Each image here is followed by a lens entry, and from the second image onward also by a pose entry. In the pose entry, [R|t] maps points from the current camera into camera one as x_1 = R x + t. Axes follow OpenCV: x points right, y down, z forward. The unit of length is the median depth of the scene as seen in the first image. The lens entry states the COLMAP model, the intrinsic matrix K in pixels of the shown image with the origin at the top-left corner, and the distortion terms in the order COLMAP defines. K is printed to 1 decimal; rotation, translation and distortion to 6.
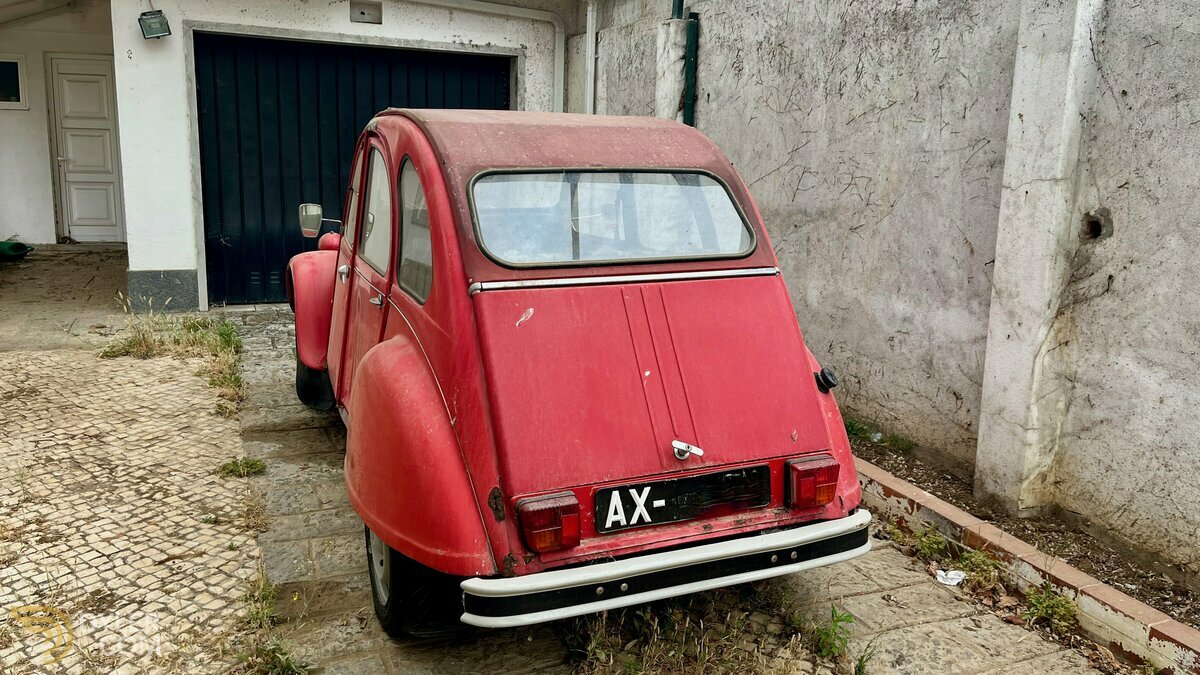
lens RADIAL K [[901.8, 0, 598.1], [0, 901.8, 314.2], [0, 0, 1]] dist [0.065403, -0.079239]
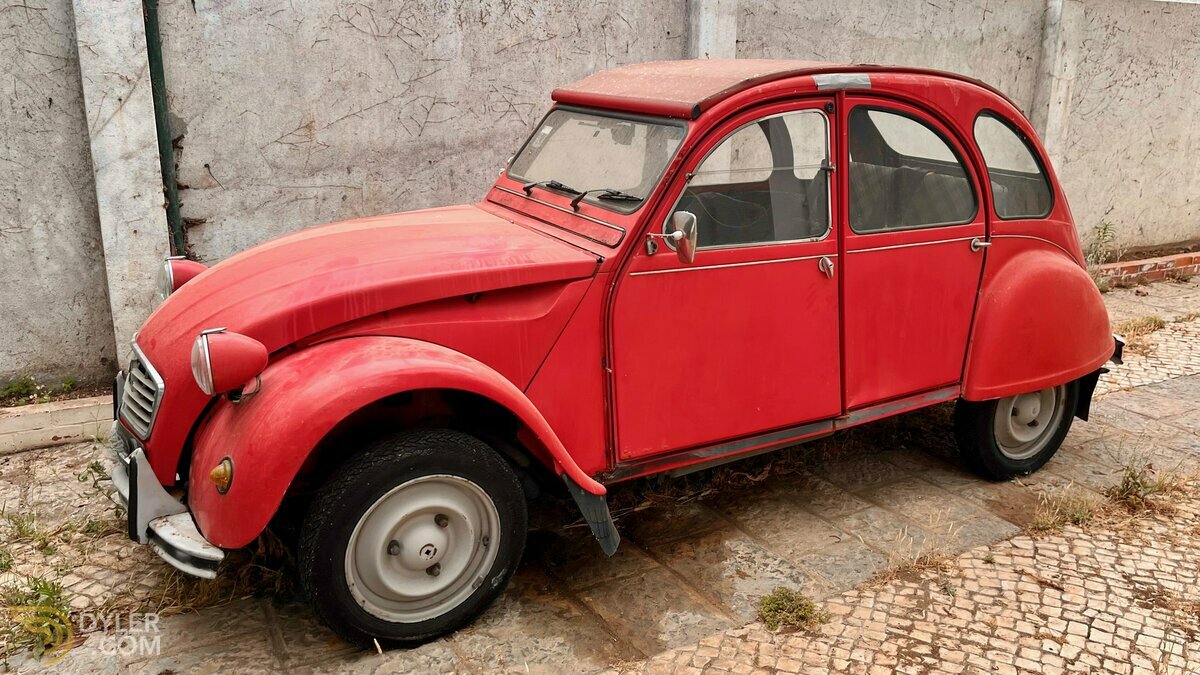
lens RADIAL K [[964.6, 0, 629.6], [0, 964.6, 302.4], [0, 0, 1]] dist [0.049800, -0.056394]
pose [[-0.120627, -0.270909, 0.955017, -1.159619], [0.168417, 0.942511, 0.288634, -0.311983], [-0.978307, 0.195658, -0.068067, 1.305680]]
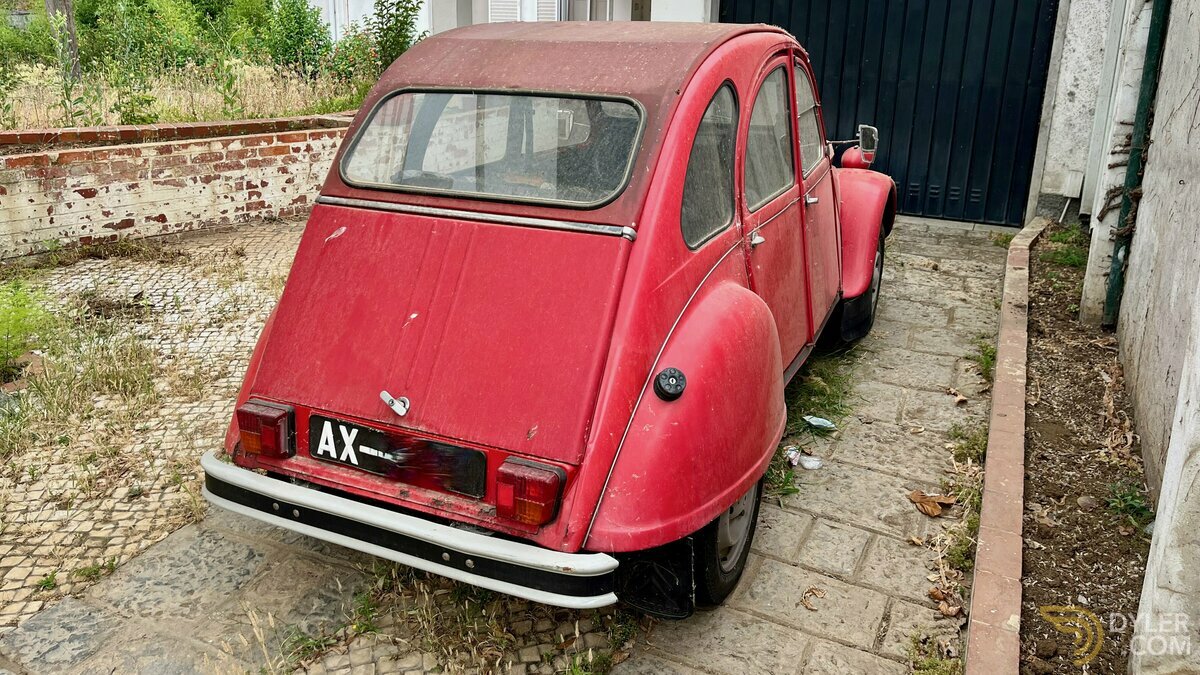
lens RADIAL K [[904.3, 0, 604.3], [0, 904.3, 257.1], [0, 0, 1]] dist [0.064402, -0.082944]
pose [[0.672654, 0.175857, -0.718756, 0.615463], [-0.135625, 0.984194, 0.113875, -0.092243], [0.727422, 0.020883, 0.685873, 0.361437]]
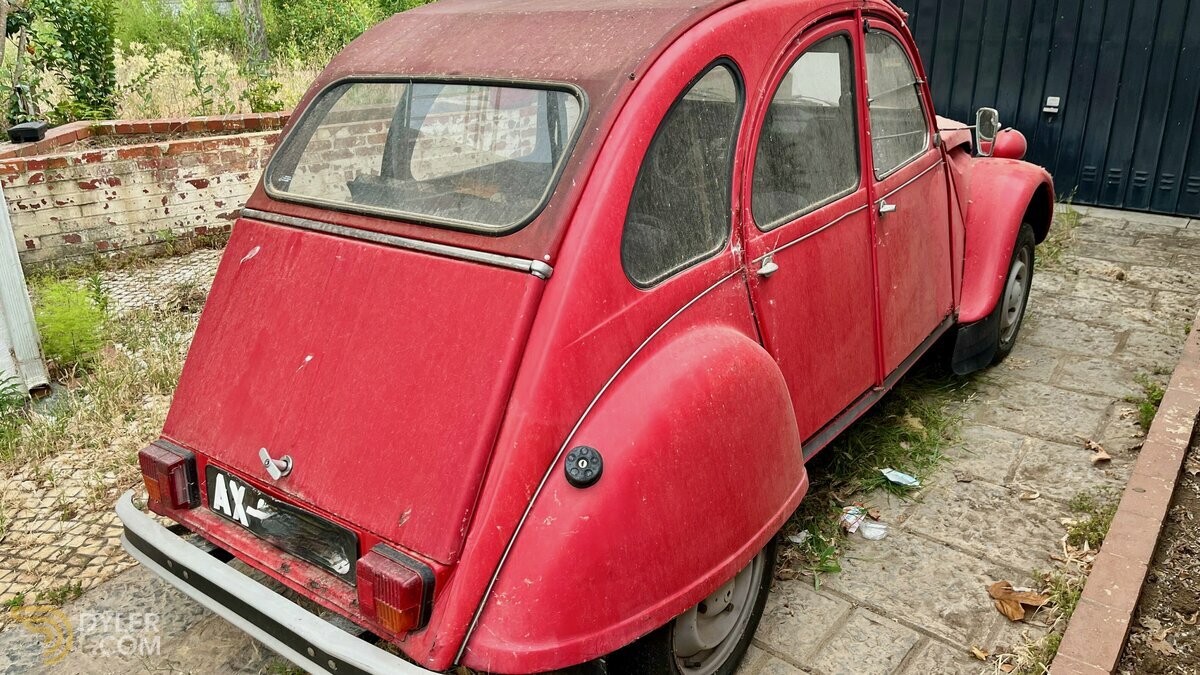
lens RADIAL K [[905.8, 0, 597.6], [0, 905.8, 334.9], [0, 0, 1]] dist [0.079488, -0.108653]
pose [[0.493548, 0.275411, -0.824960, 0.596918], [-0.120836, 0.961052, 0.248552, -0.130546], [0.861283, -0.022988, 0.507605, 0.589677]]
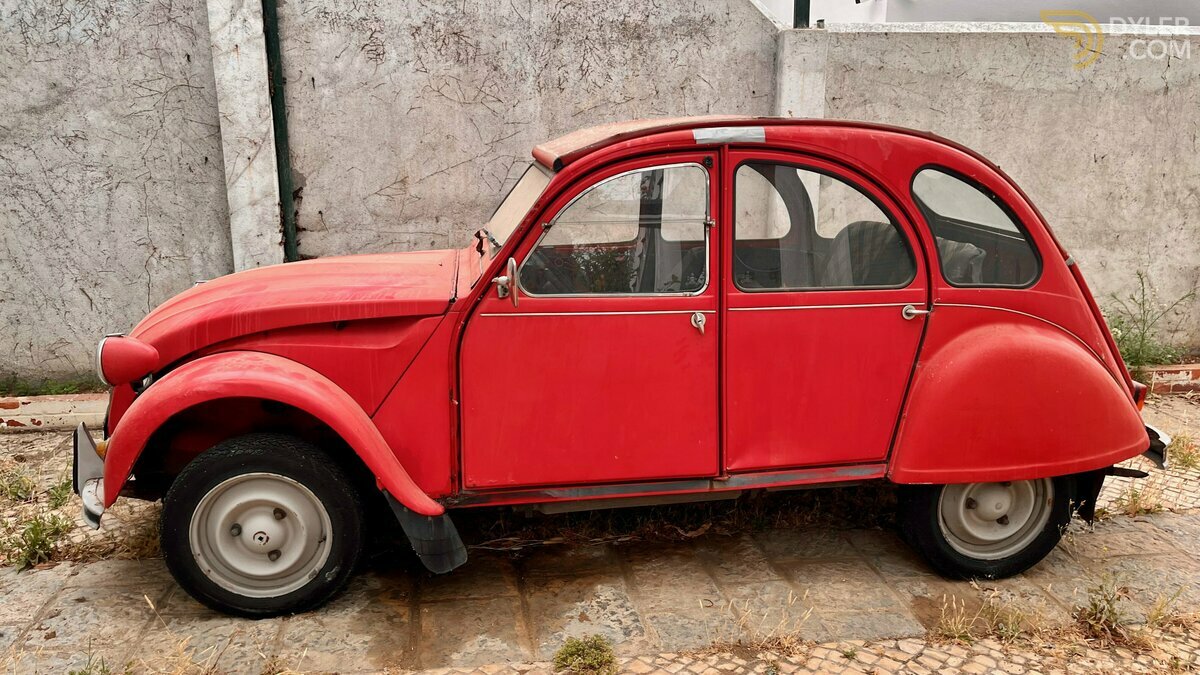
lens RADIAL K [[912.6, 0, 578.2], [0, 912.6, 333.9], [0, 0, 1]] dist [0.058463, -0.075626]
pose [[0.277698, -0.243176, 0.929381, -1.124599], [0.190470, 0.962163, 0.194841, -0.225161], [-0.941597, 0.122912, 0.313508, 0.892310]]
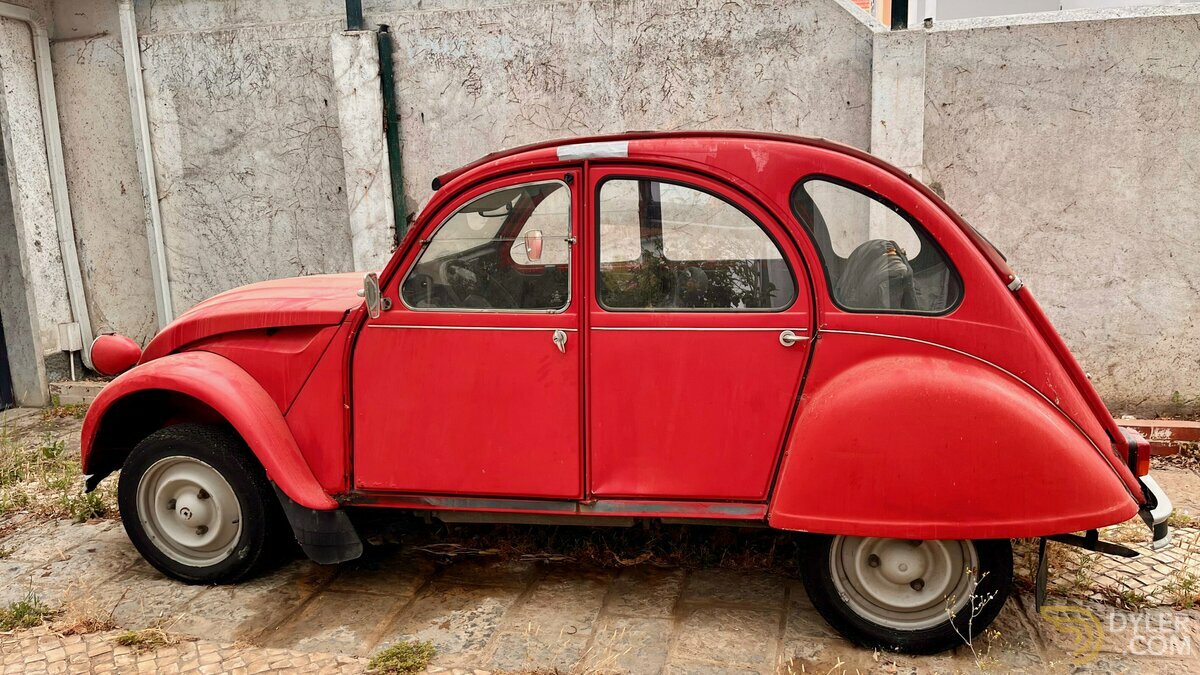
lens RADIAL K [[911.4, 0, 595.6], [0, 911.4, 330.6], [0, 0, 1]] dist [0.065011, -0.085701]
pose [[0.600784, -0.199532, 0.774109, -0.925338], [0.205744, 0.974322, 0.091461, -0.125997], [-0.772481, 0.104321, 0.626410, 0.496291]]
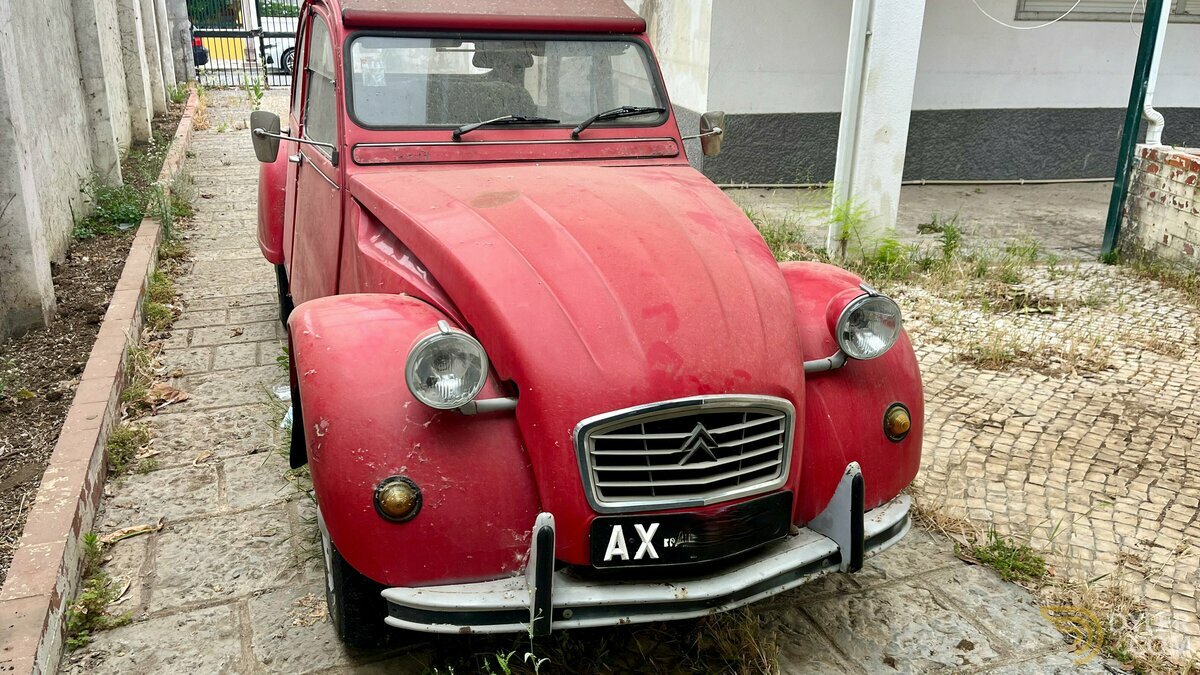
lens RADIAL K [[911.4, 0, 595.6], [0, 911.4, 330.6], [0, 0, 1]] dist [0.065011, -0.085701]
pose [[-0.997988, -0.058230, 0.025080, -0.295923], [-0.037558, 0.861668, 0.506081, -0.413078], [-0.051079, 0.504121, -0.862121, 2.092525]]
